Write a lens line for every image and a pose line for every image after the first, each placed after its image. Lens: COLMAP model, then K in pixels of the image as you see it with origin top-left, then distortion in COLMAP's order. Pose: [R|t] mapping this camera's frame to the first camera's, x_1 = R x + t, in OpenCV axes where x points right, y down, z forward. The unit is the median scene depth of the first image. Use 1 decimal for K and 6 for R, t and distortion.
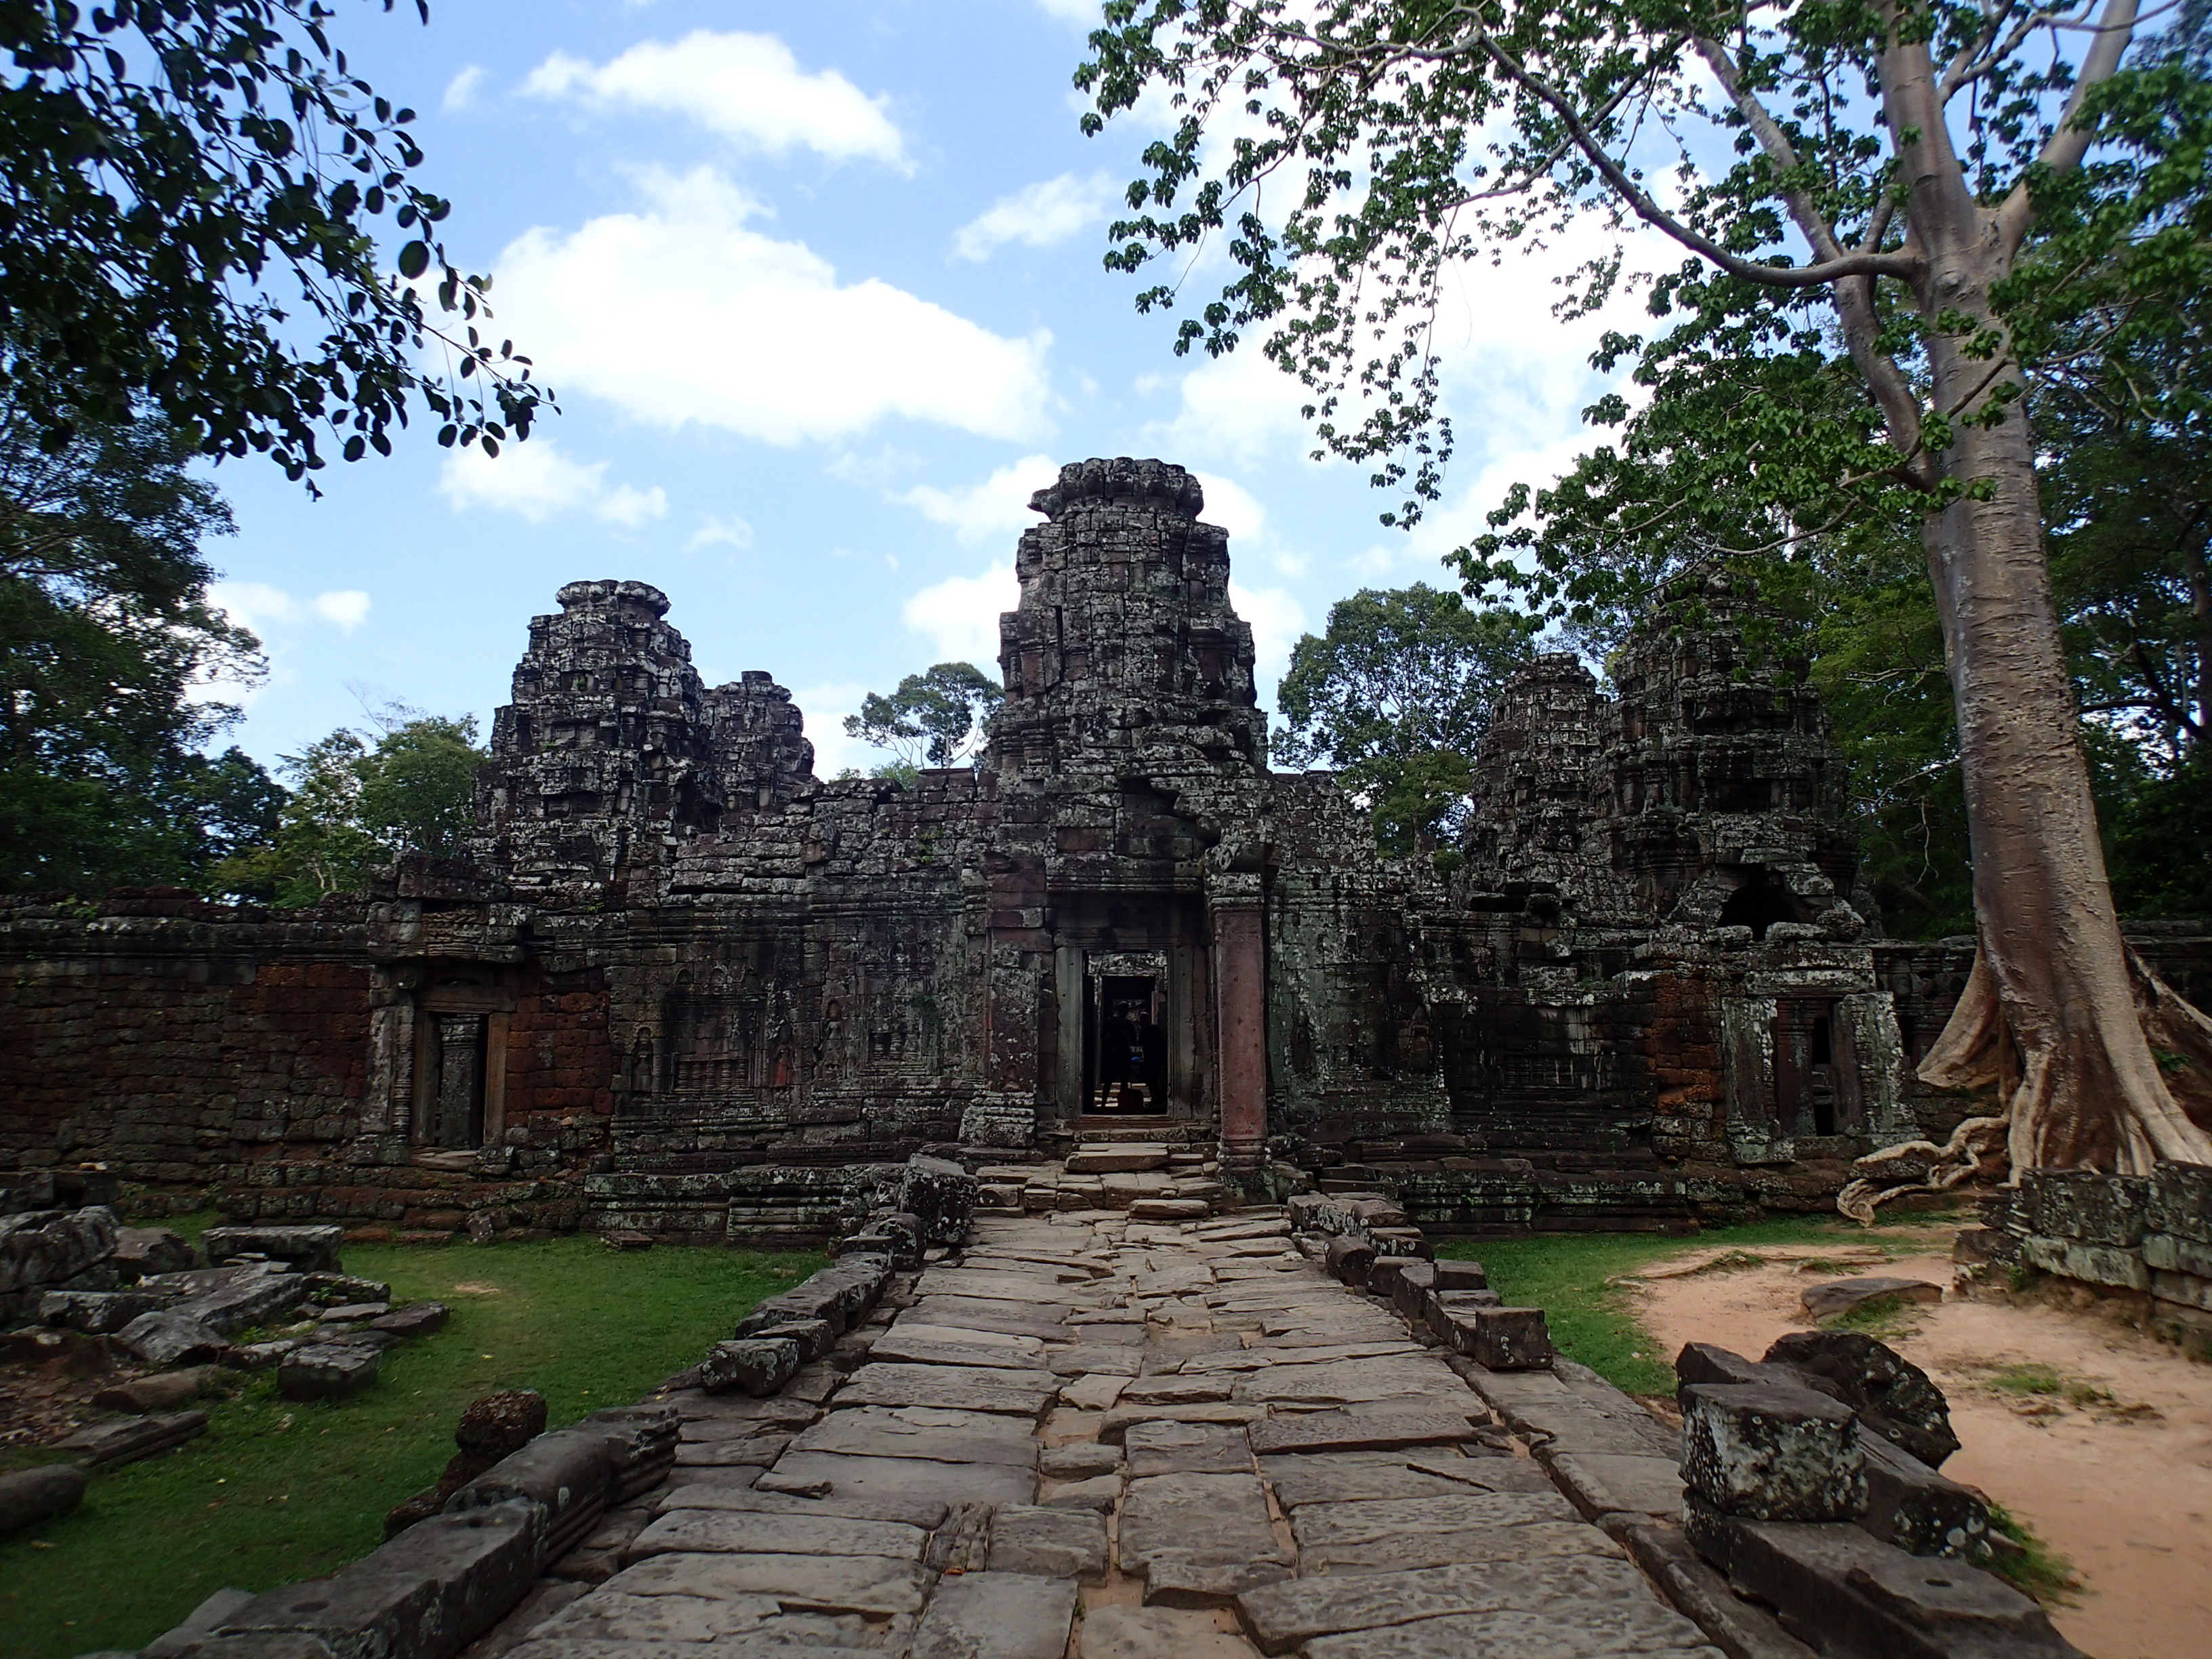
lens RADIAL K [[1631.1, 0, 1102.3], [0, 1631.1, 831.5], [0, 0, 1]] dist [0.009313, 0.001875]
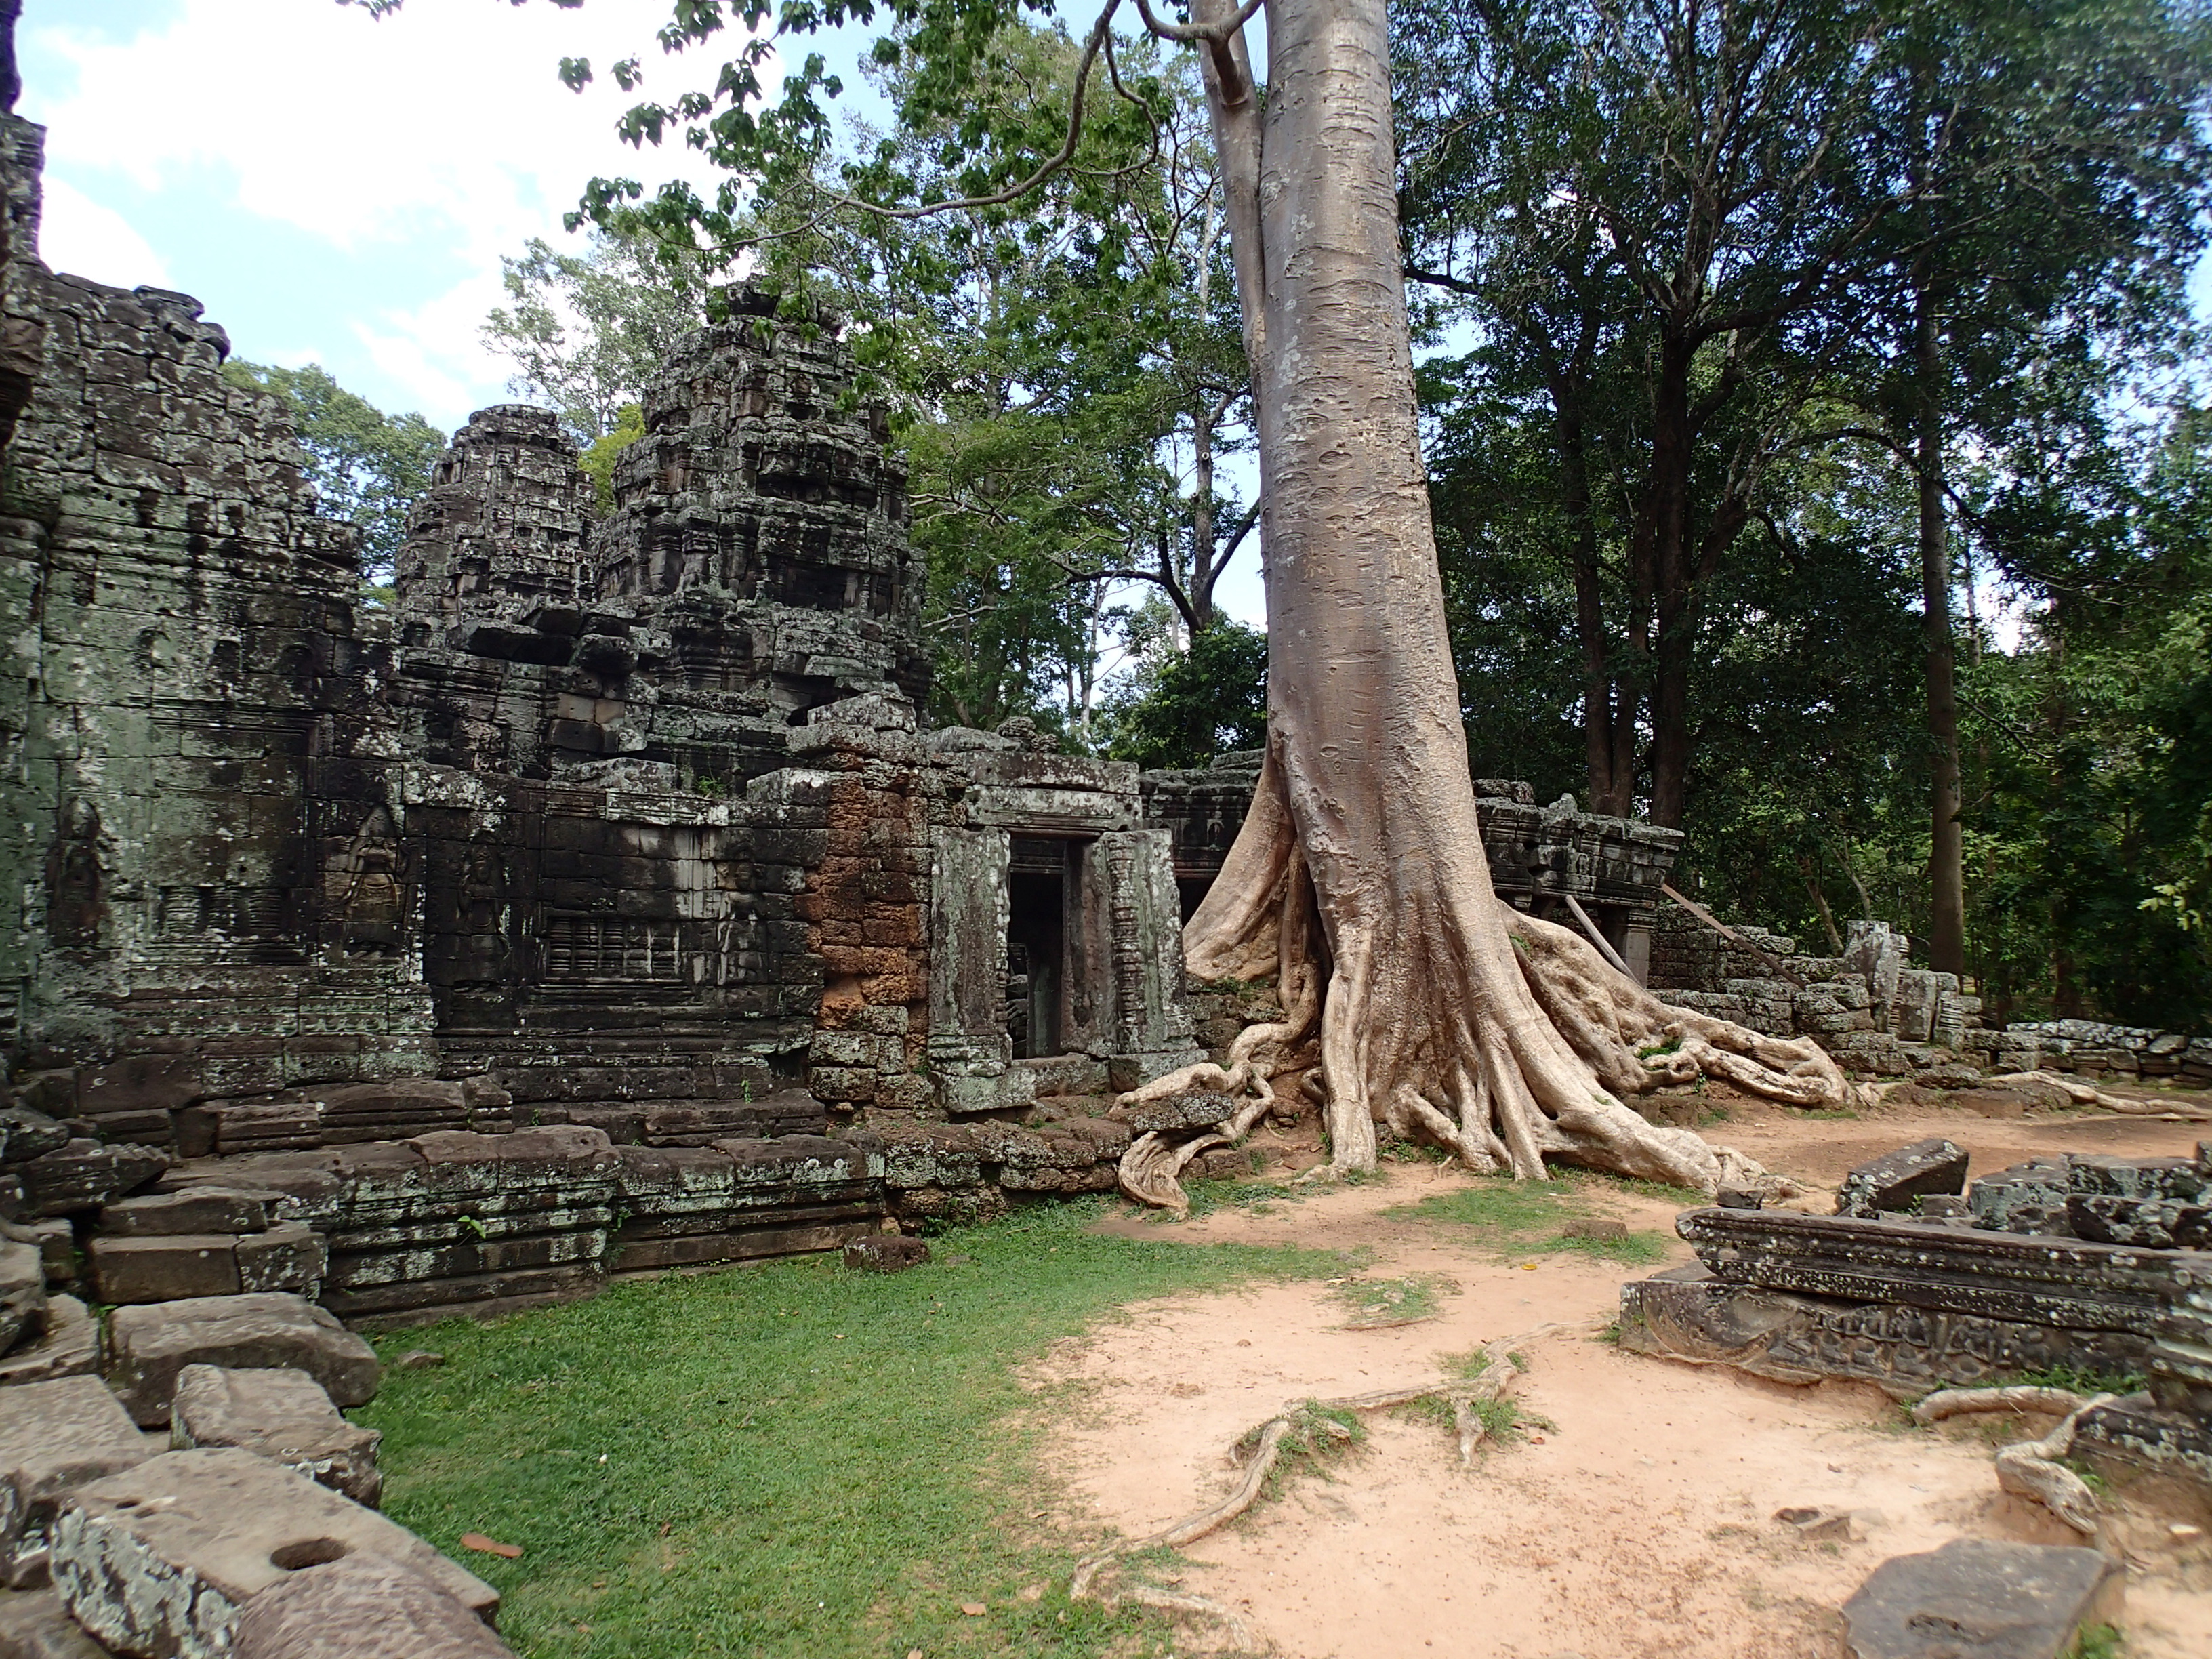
lens RADIAL K [[1631.1, 0, 1098.7], [0, 1631.1, 824.2], [0, 0, 1]] dist [0.009313, 0.001875]
pose [[0.786636, 0.058130, 0.614674, 0.069429], [-0.098923, 0.994563, 0.032543, 0.076380], [-0.609440, -0.086405, 0.788109, 0.507289]]
